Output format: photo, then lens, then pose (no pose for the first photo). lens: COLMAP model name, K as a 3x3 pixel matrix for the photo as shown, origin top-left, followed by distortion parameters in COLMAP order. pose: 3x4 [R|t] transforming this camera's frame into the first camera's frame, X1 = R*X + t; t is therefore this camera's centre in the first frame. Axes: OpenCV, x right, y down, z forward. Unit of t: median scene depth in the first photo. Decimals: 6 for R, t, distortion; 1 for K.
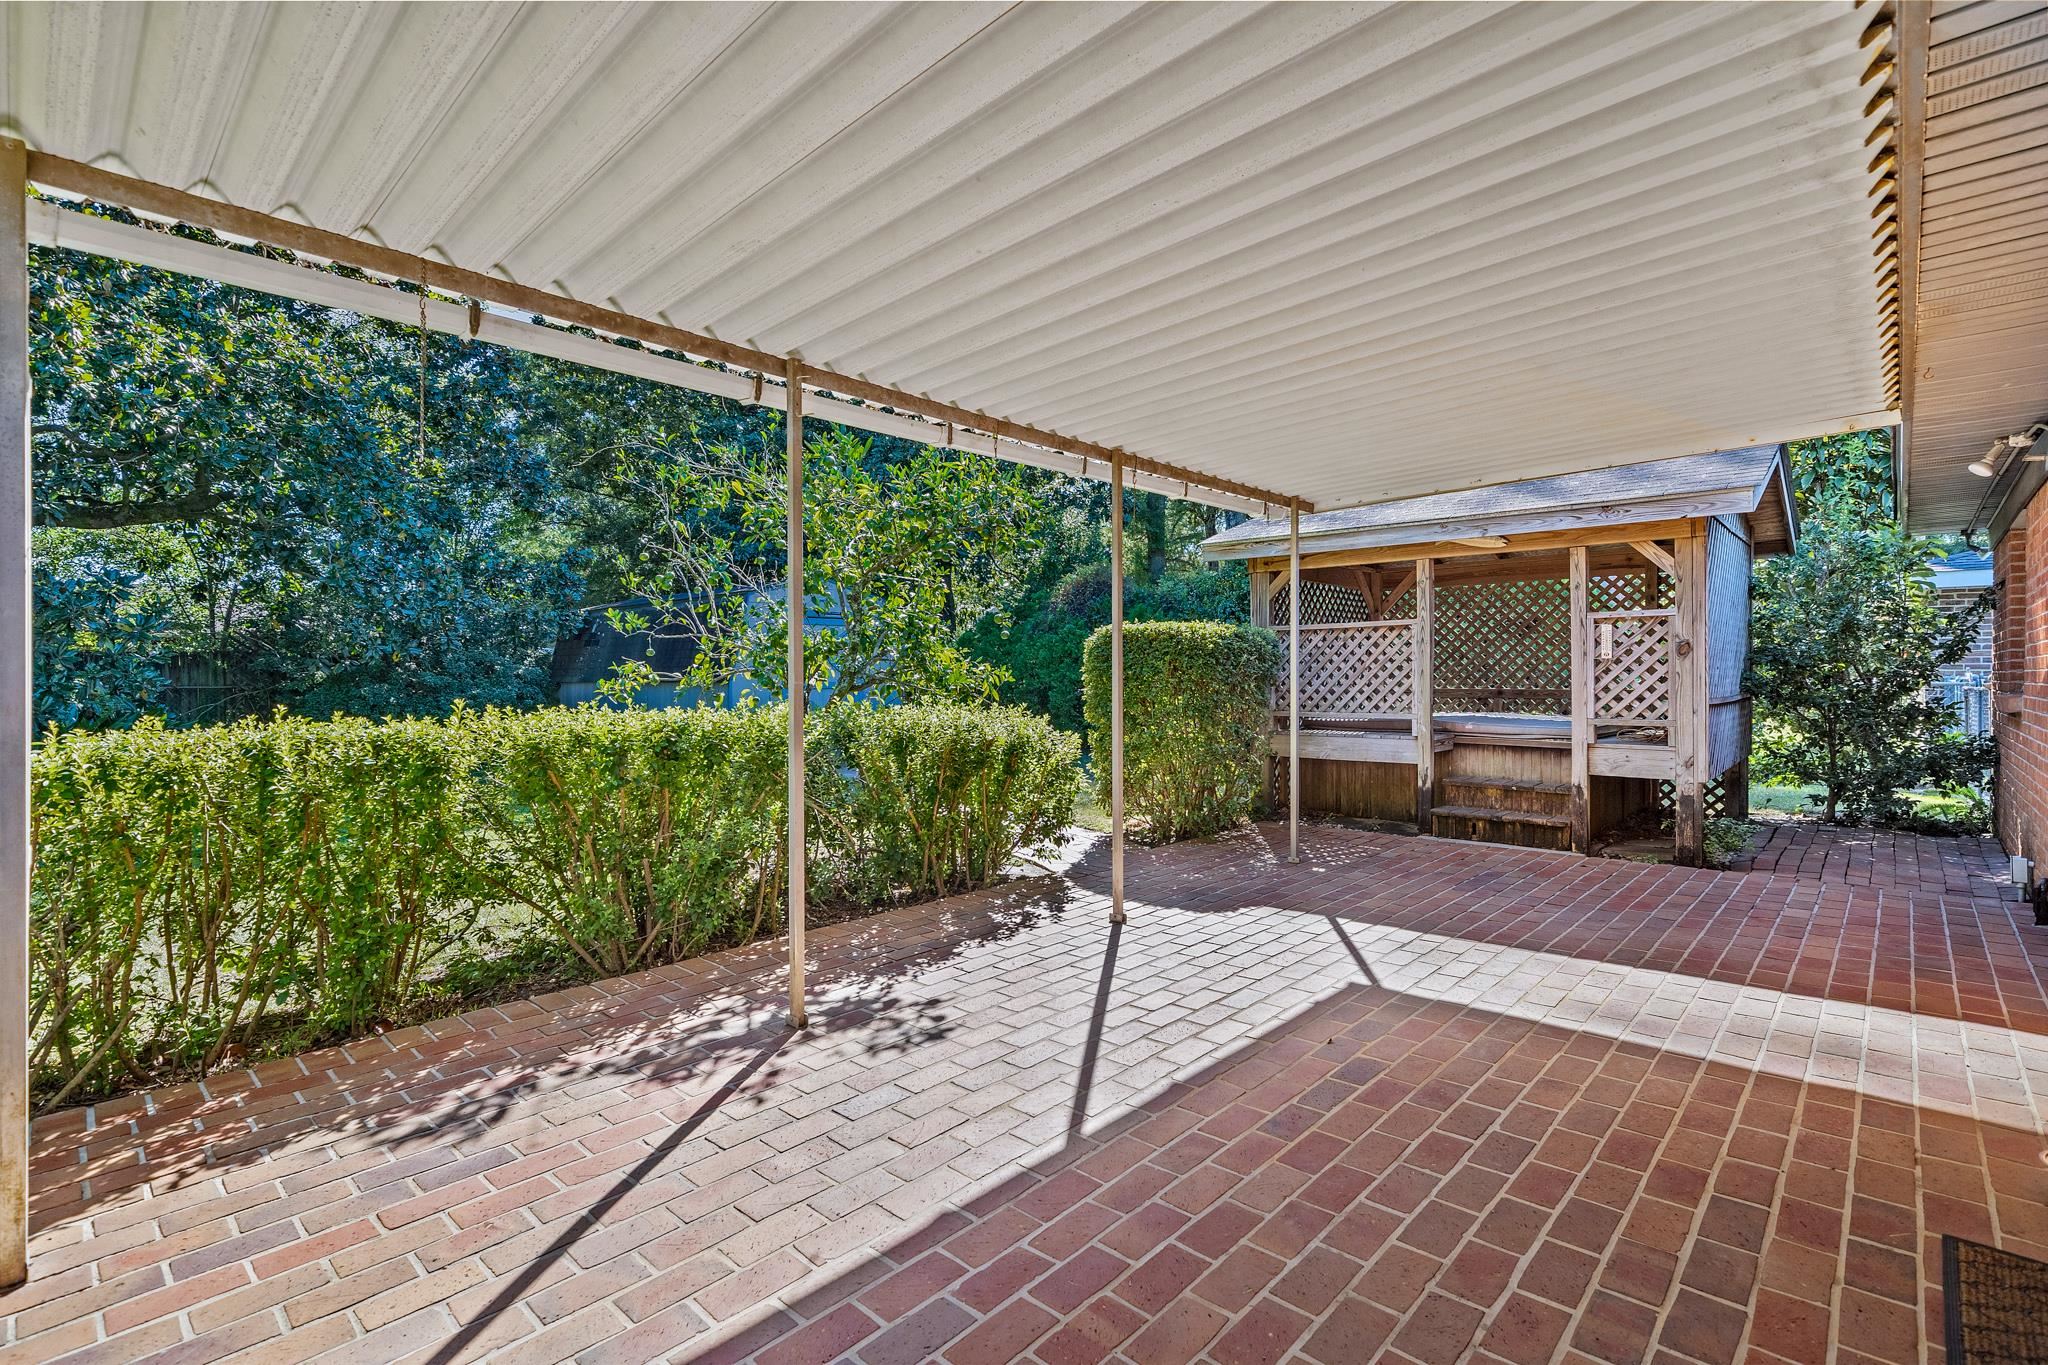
lens RADIAL K [[923.1, 0, 1002.5], [0, 923.1, 708.0], [0, 0, 1]] dist [-0.003310, -0.000158]
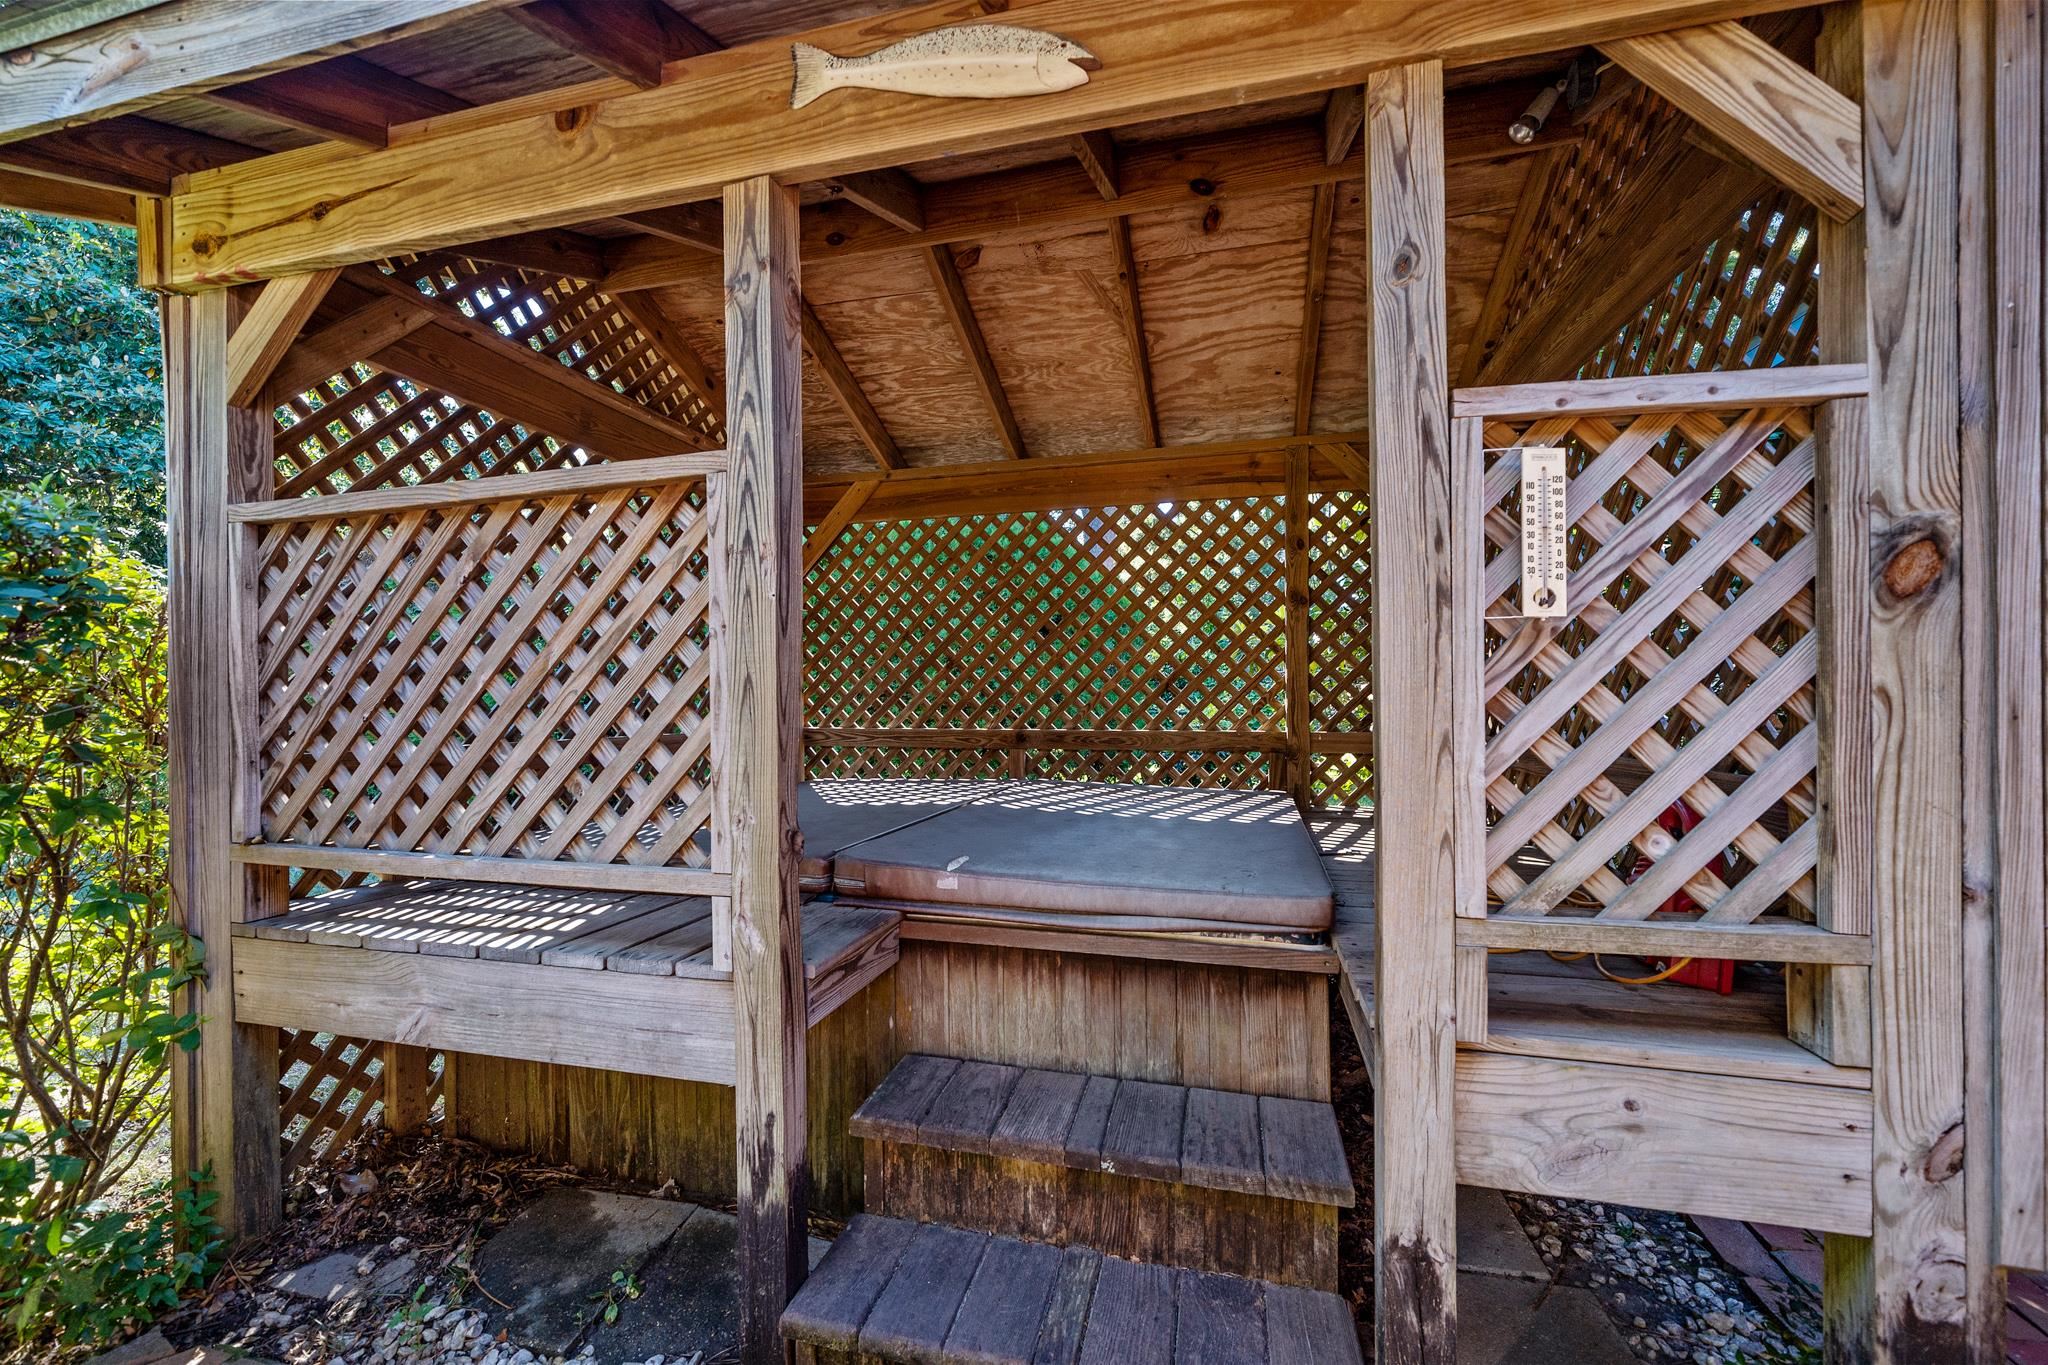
lens RADIAL K [[811.9, 0, 1020.5], [0, 811.9, 701.9], [0, 0, 1]] dist [-0.000606, -0.000012]
pose [[0.868761, 0.004926, 0.495208, 0.415434], [0.012127, 0.999439, -0.031217, -0.028074], [-0.495084, 0.033126, 0.868214, 0.797024]]
